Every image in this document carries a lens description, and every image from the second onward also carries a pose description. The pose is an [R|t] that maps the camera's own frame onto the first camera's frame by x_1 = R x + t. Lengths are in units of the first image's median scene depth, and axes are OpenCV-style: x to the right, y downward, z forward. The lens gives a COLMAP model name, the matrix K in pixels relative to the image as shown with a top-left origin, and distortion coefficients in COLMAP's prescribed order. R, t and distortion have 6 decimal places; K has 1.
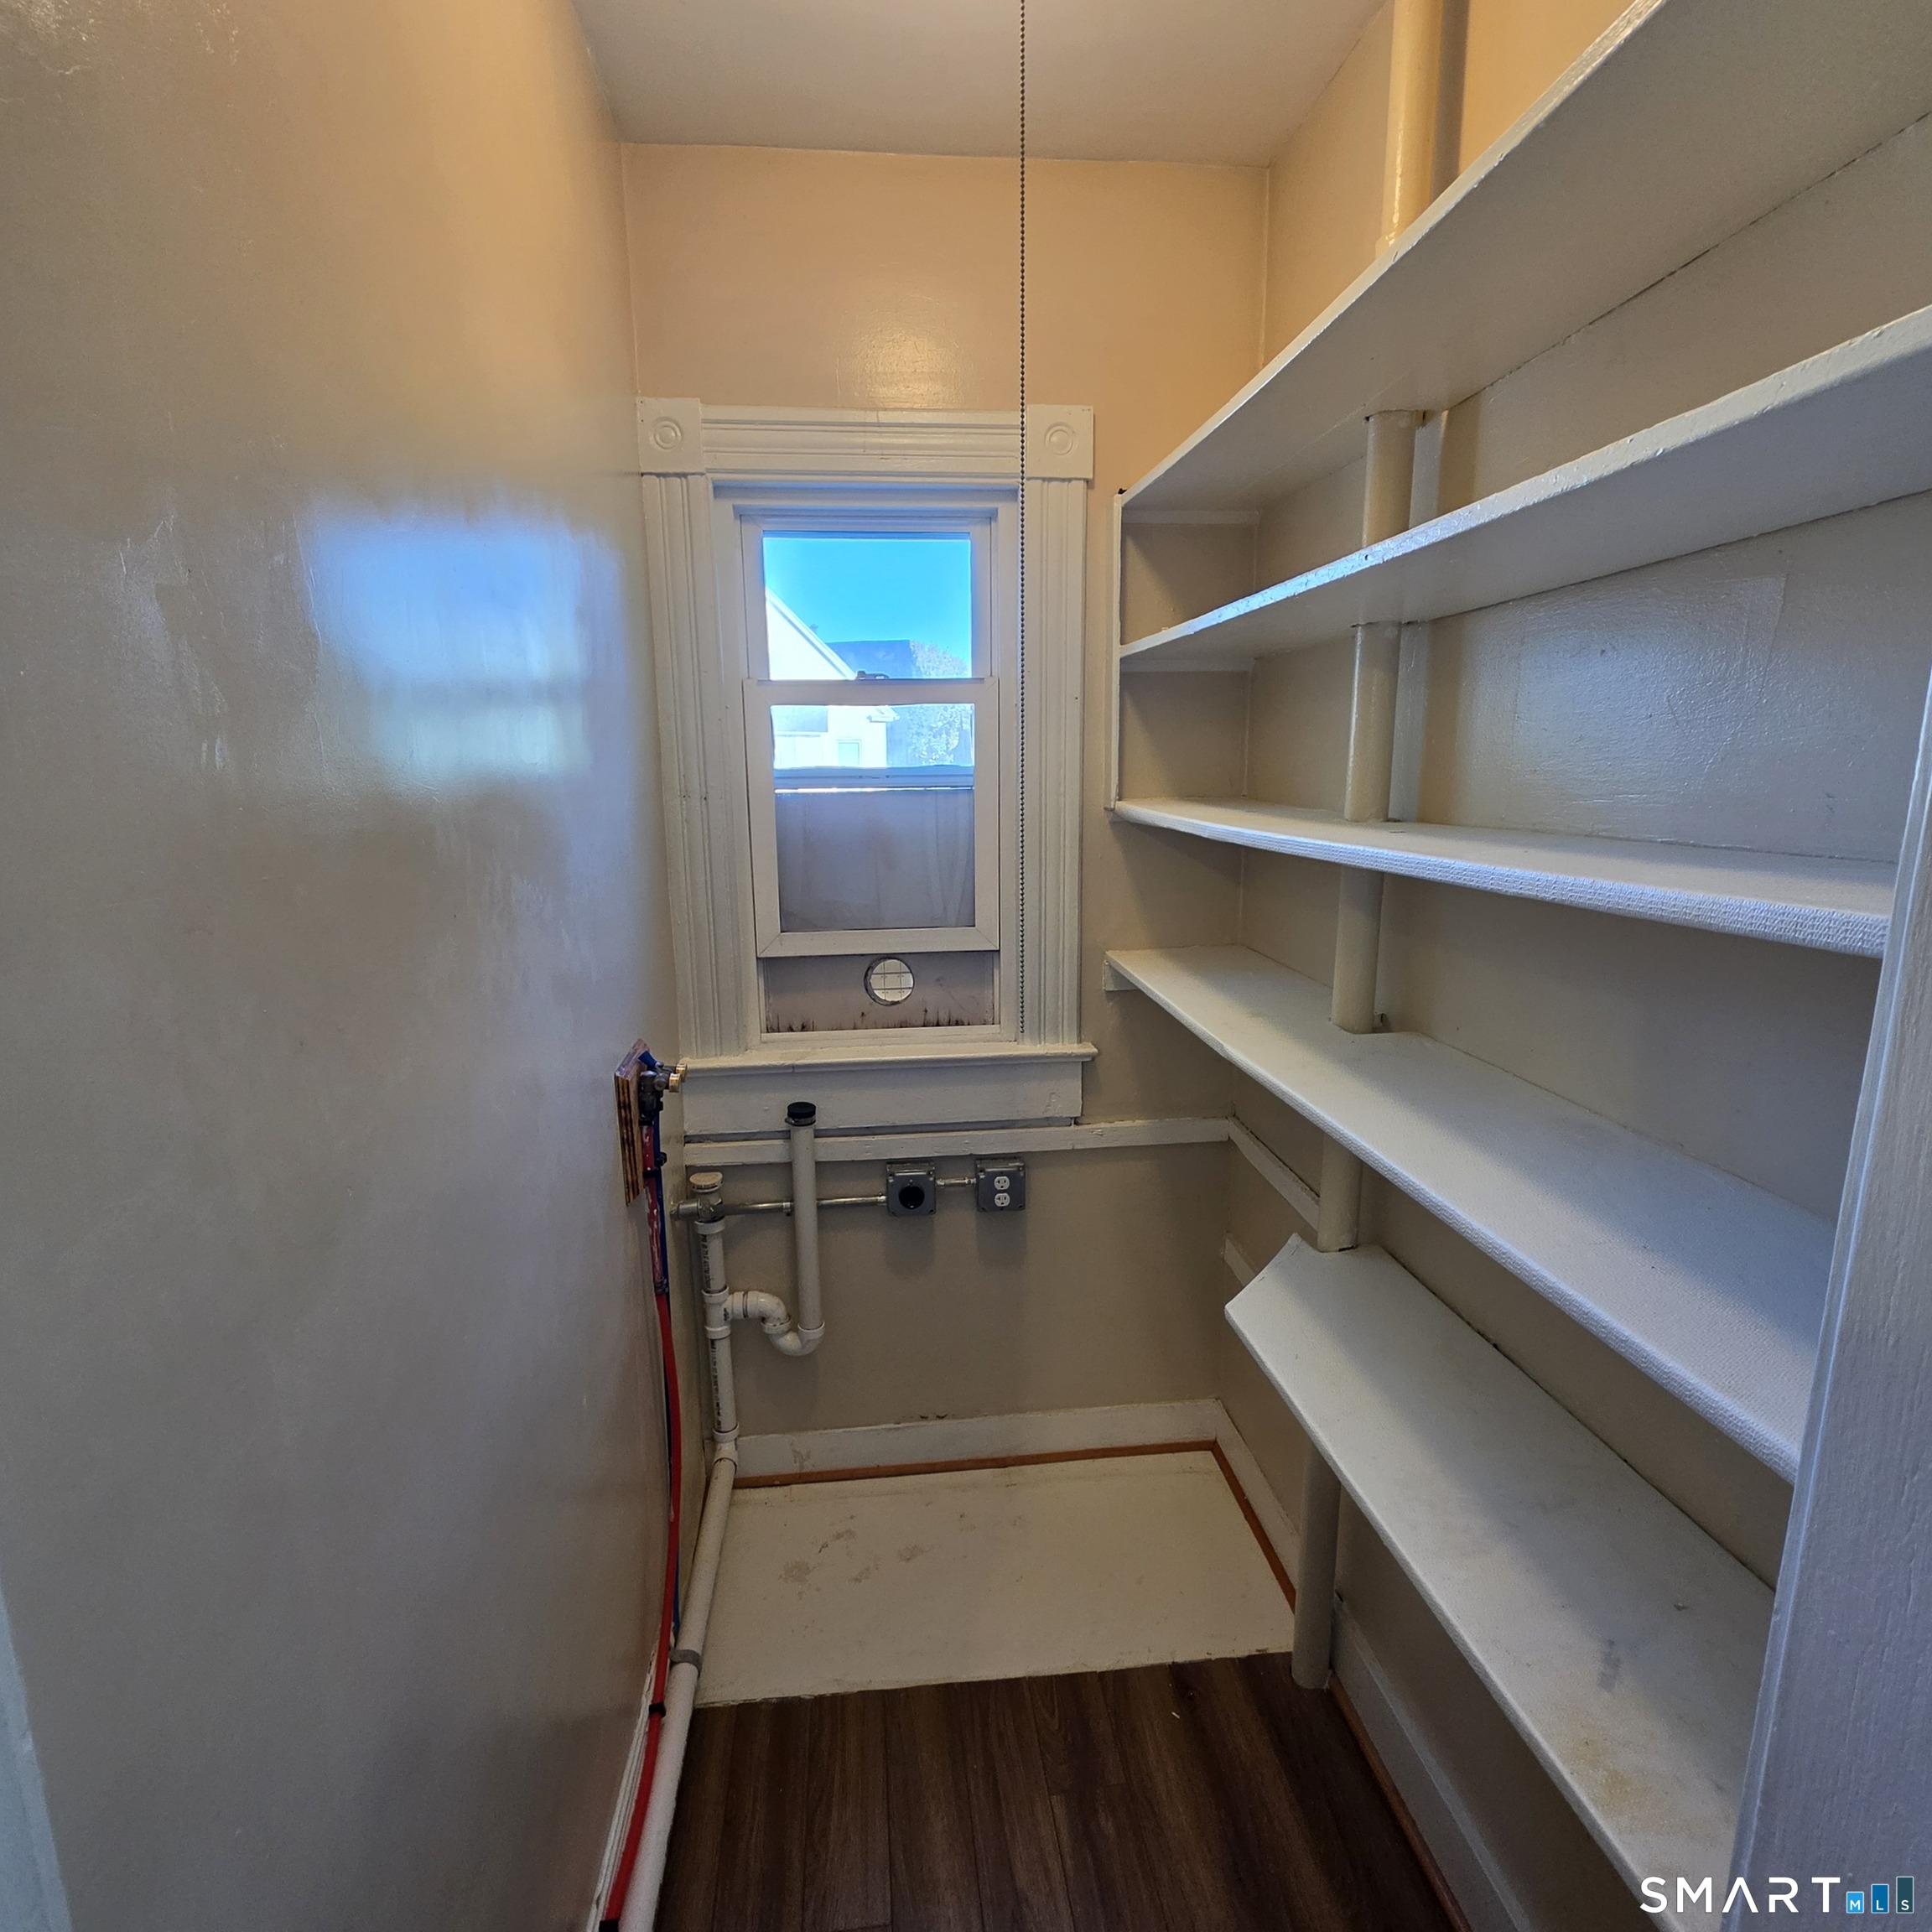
lens RADIAL K [[1037.0, 0, 969.3], [0, 1037.0, 971.5], [0, 0, 1]] dist [0.005165, -0.001158]
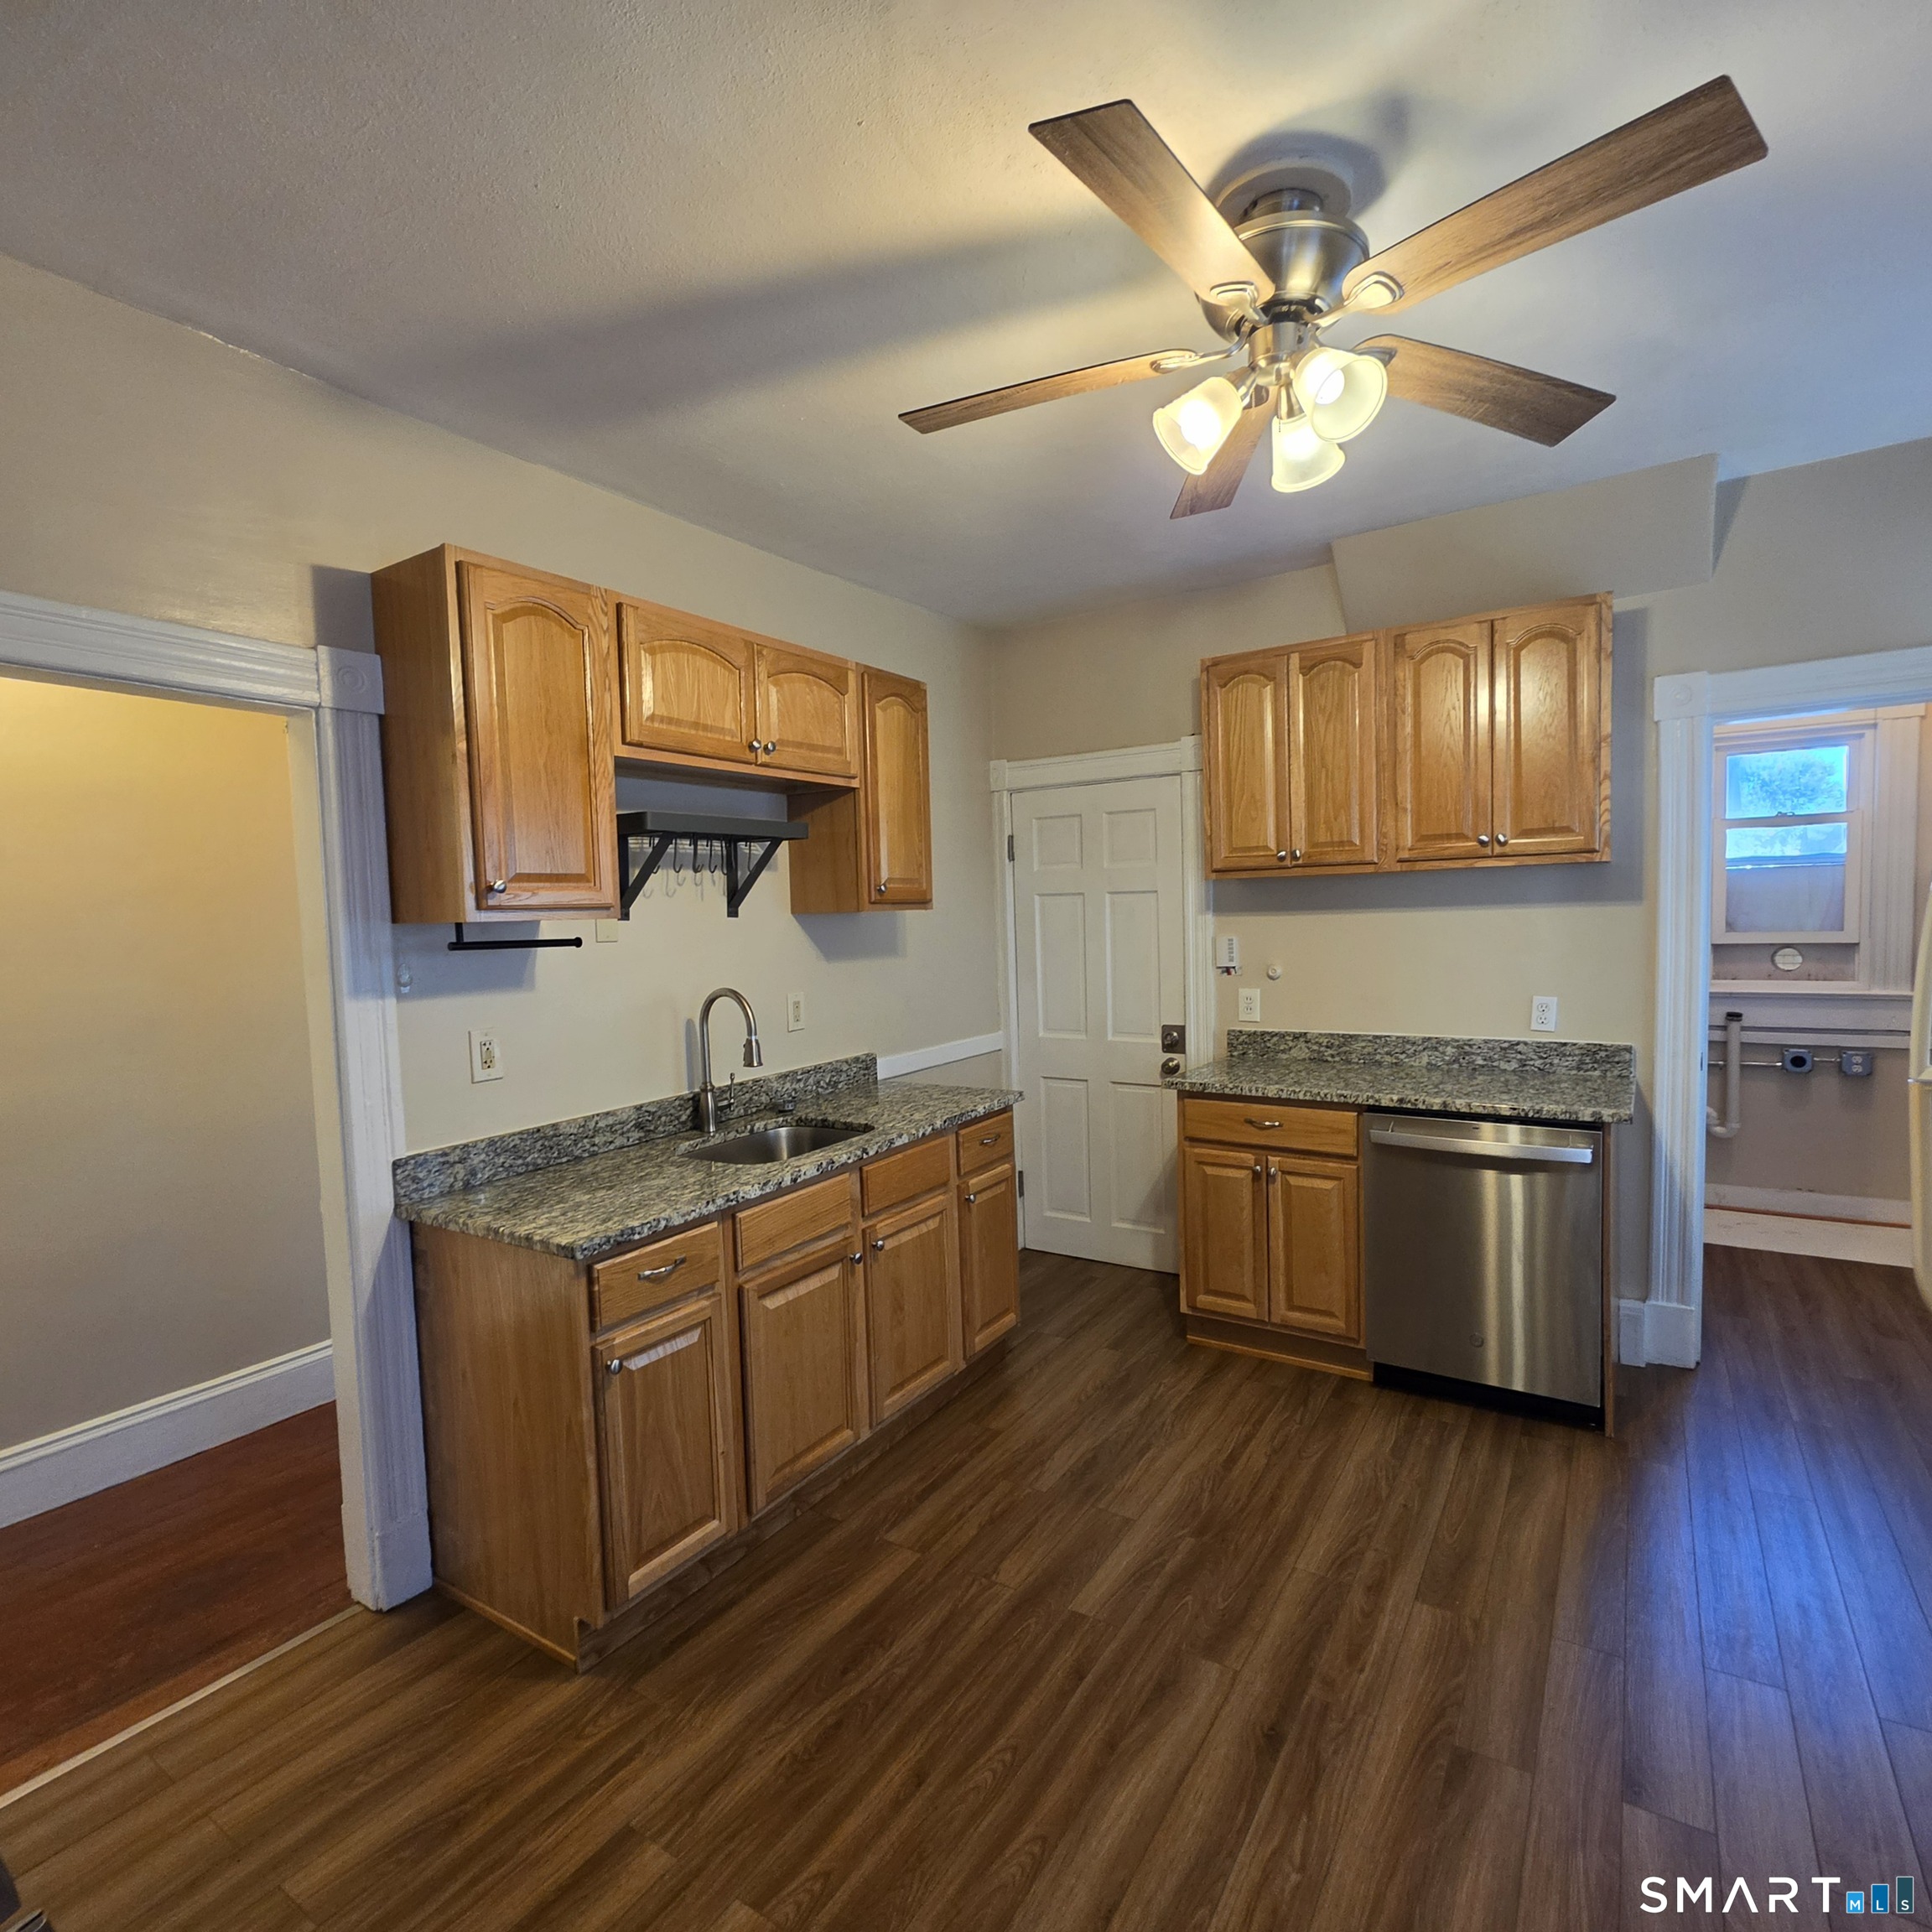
lens RADIAL K [[1037.0, 0, 968.3], [0, 1037.0, 971.5], [0, 0, 1]] dist [0.005165, -0.001158]
pose [[0.781774, 0.026826, -0.622985, -0.063180], [-0.096294, 0.992283, -0.078109, 0.358534], [0.616082, 0.121053, 0.778324, -1.621813]]
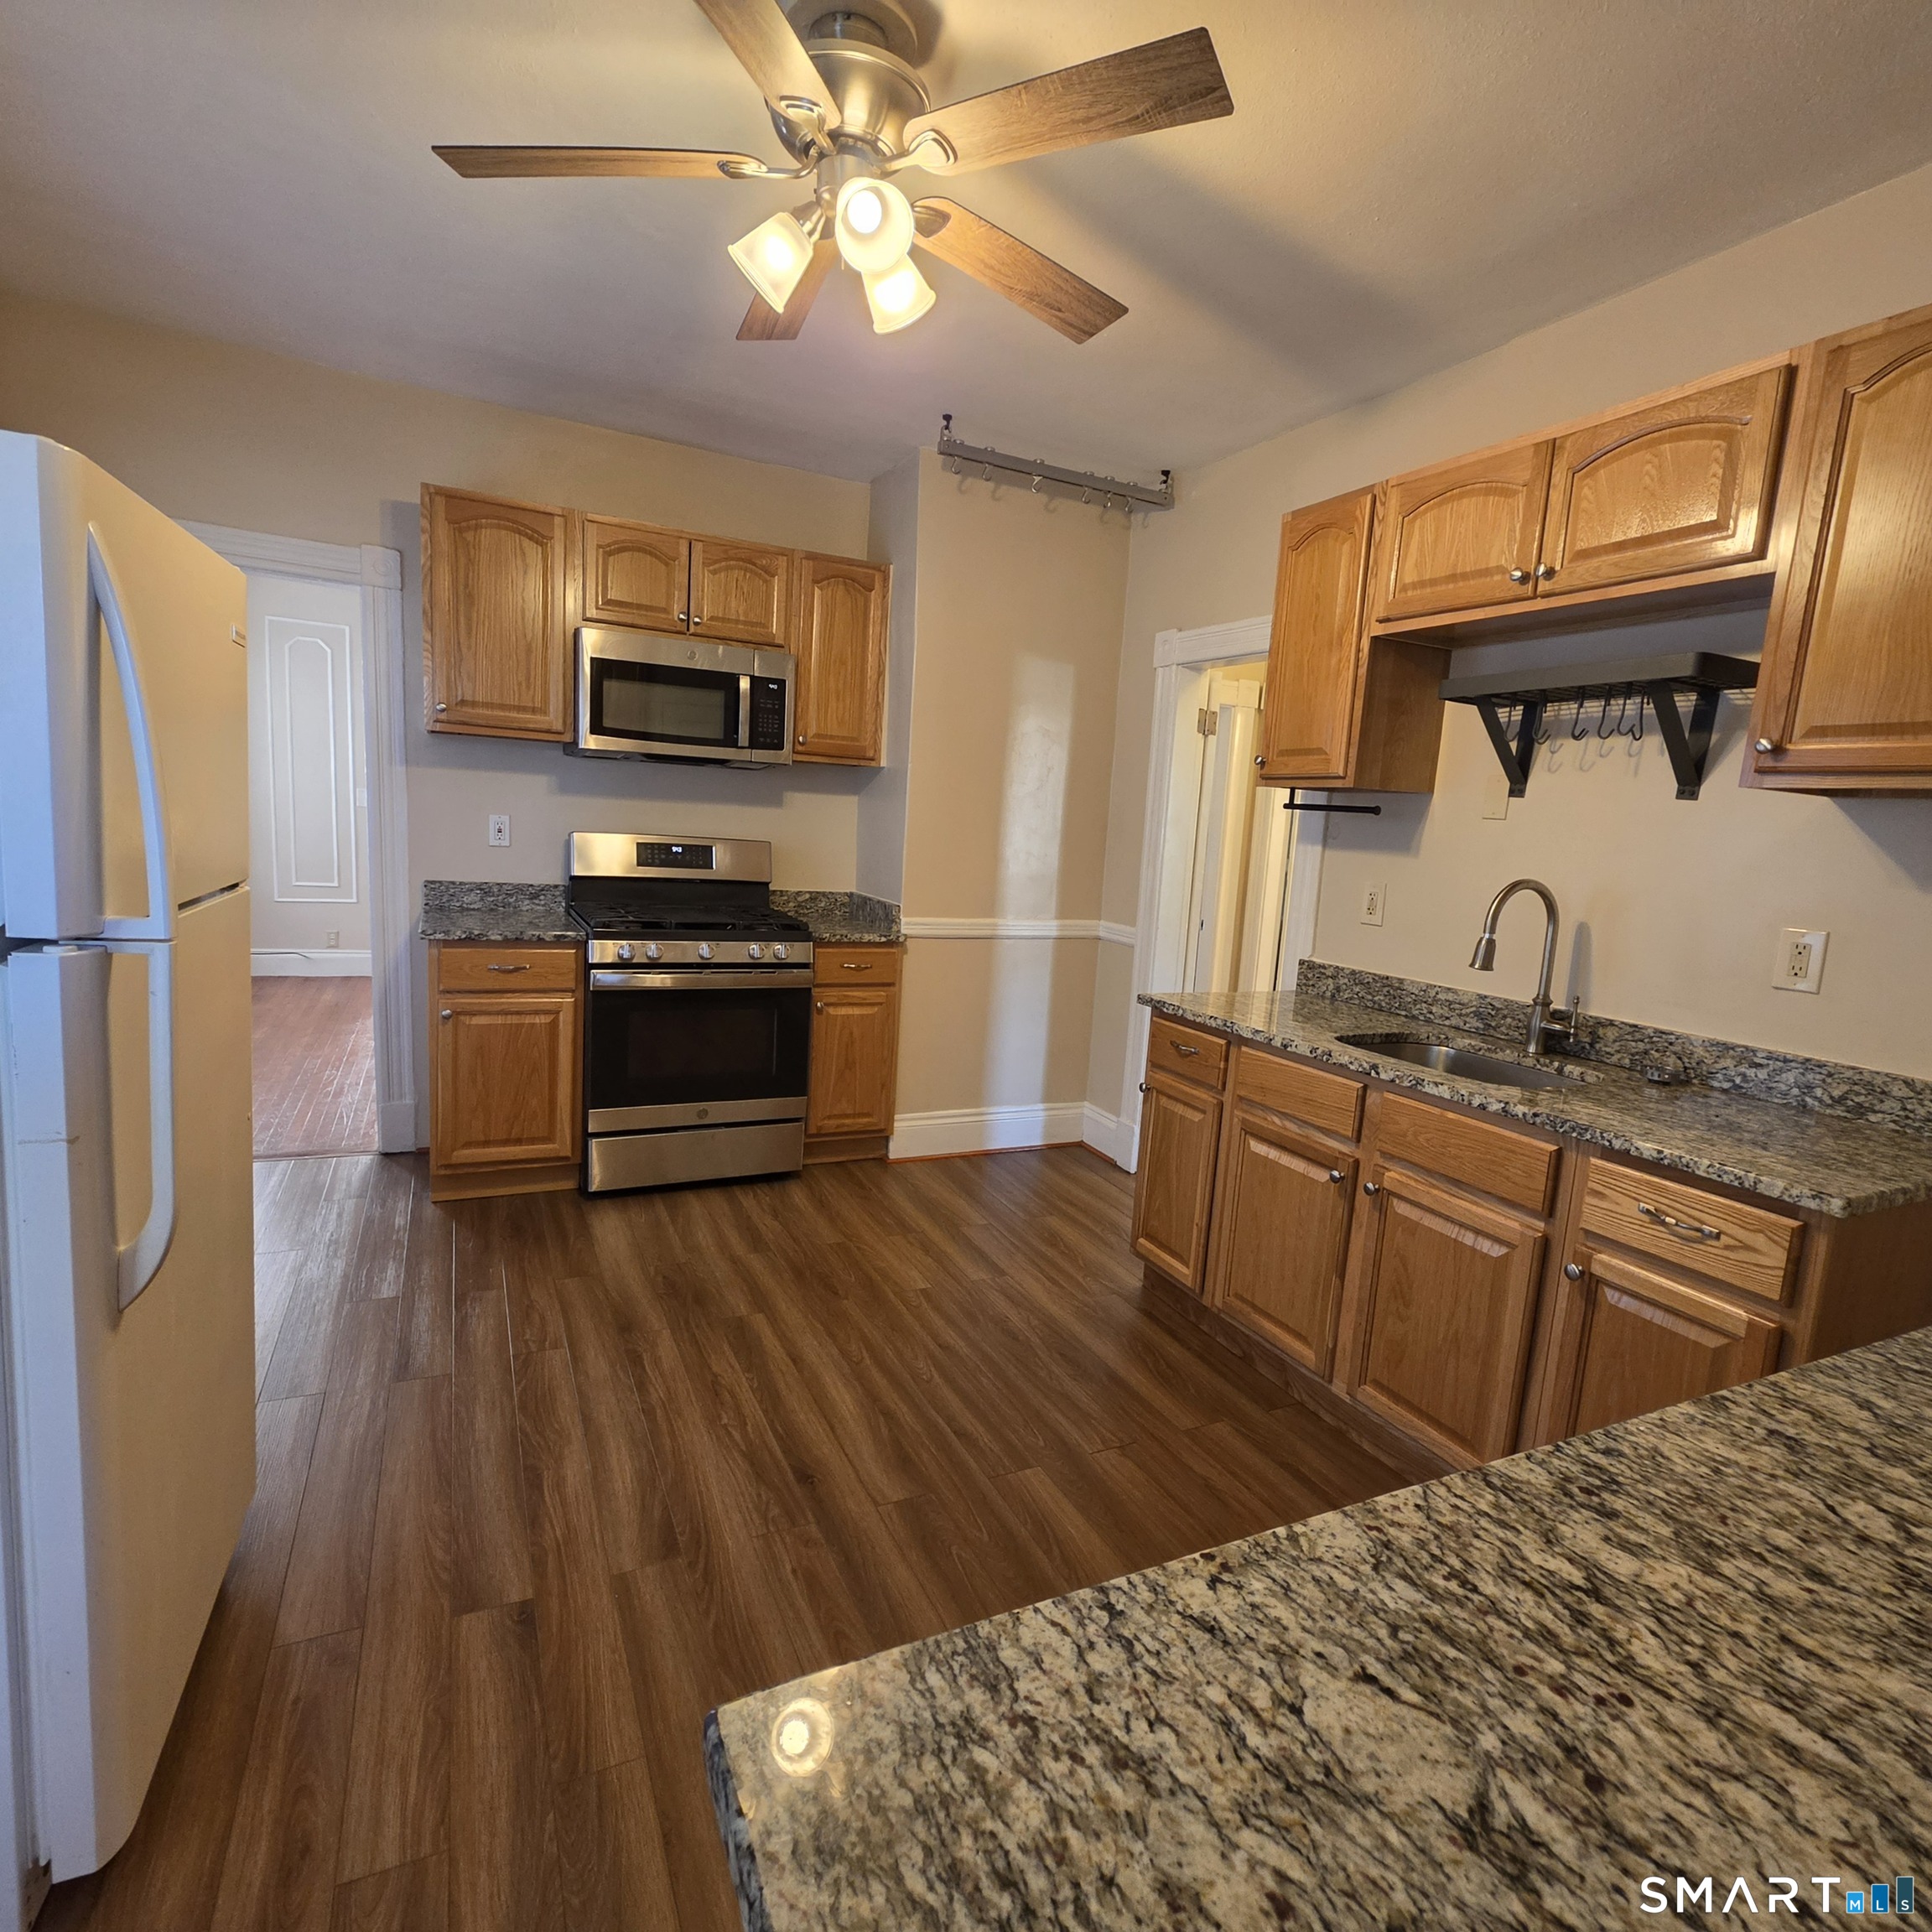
lens RADIAL K [[1037.0, 0, 966.7], [0, 1037.0, 966.4], [0, 0, 1]] dist [0.005165, -0.001158]
pose [[-0.936960, 0.003845, -0.349414, -0.379440], [-0.113693, 0.942178, 0.315238, -0.275943], [0.330423, 0.335092, -0.882346, 2.642021]]
